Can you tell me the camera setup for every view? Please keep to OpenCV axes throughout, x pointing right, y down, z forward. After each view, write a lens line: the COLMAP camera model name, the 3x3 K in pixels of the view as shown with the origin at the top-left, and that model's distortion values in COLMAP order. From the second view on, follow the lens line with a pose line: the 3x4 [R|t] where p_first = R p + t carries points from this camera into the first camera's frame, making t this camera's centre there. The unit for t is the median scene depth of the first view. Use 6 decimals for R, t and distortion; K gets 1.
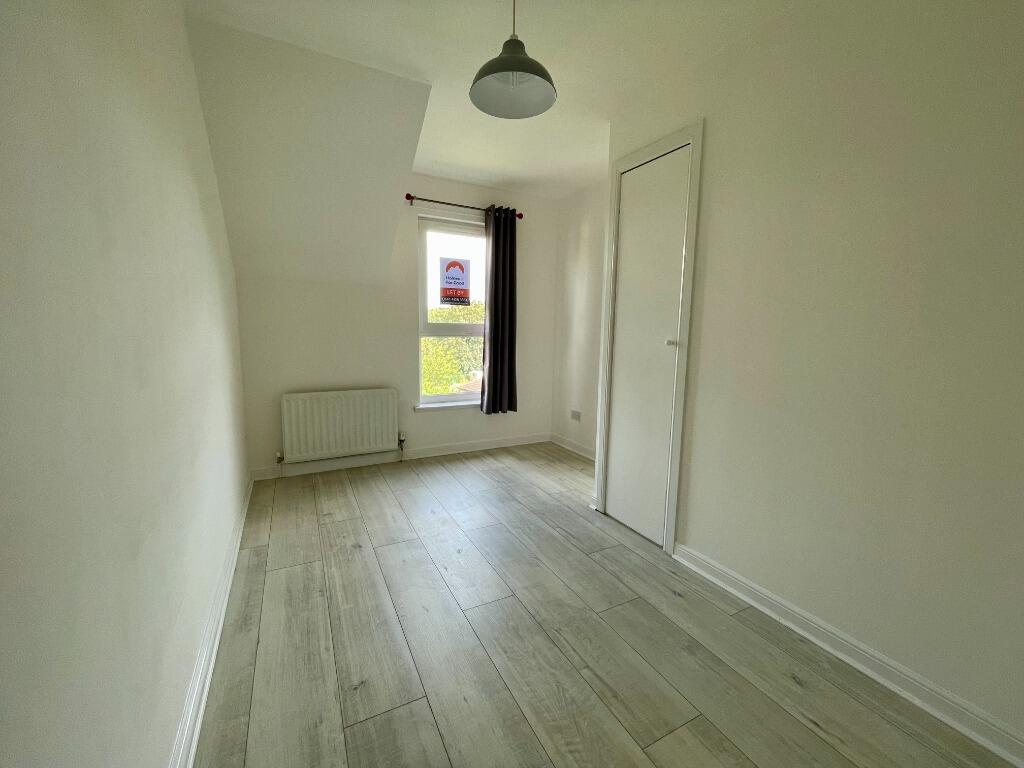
lens RADIAL K [[415.7, 0, 510.5], [0, 415.7, 383.1], [0, 0, 1]] dist [0.000866, 0.000323]
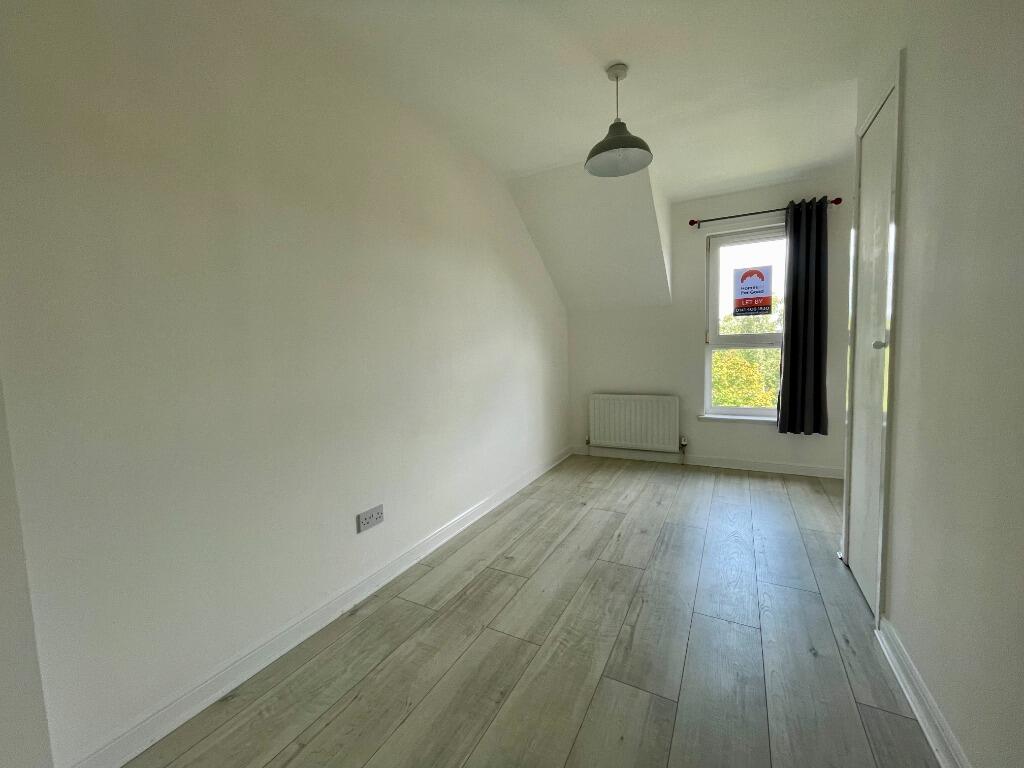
lens RADIAL K [[415.7, 0, 510.5], [0, 415.7, 383.1], [0, 0, 1]] dist [0.000866, 0.000323]
pose [[0.556579, 0.033577, -0.830116, 0.421895], [-0.067453, 0.997711, -0.004870, 0.013612], [0.828052, 0.058704, 0.557570, 0.011945]]
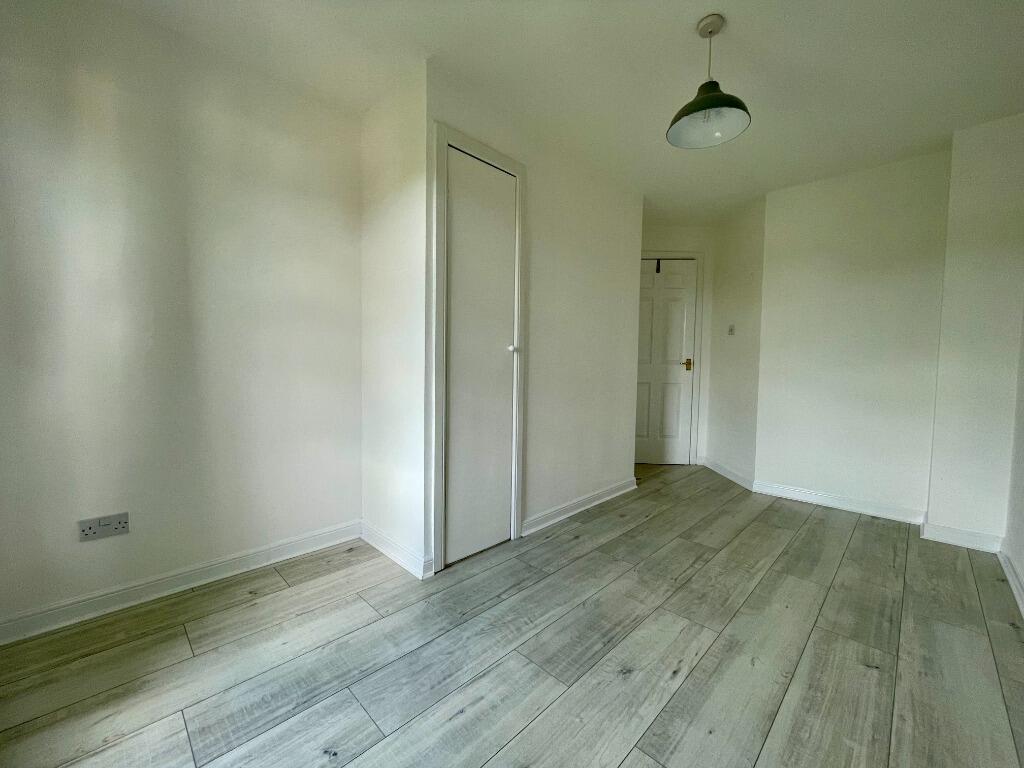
lens RADIAL K [[415.7, 0, 510.5], [0, 415.7, 383.1], [0, 0, 1]] dist [0.000866, 0.000323]
pose [[-0.304437, -0.076576, 0.949450, -0.435670], [0.103521, 0.988199, 0.112895, -0.086561], [-0.946891, 0.132658, -0.292917, 0.878334]]
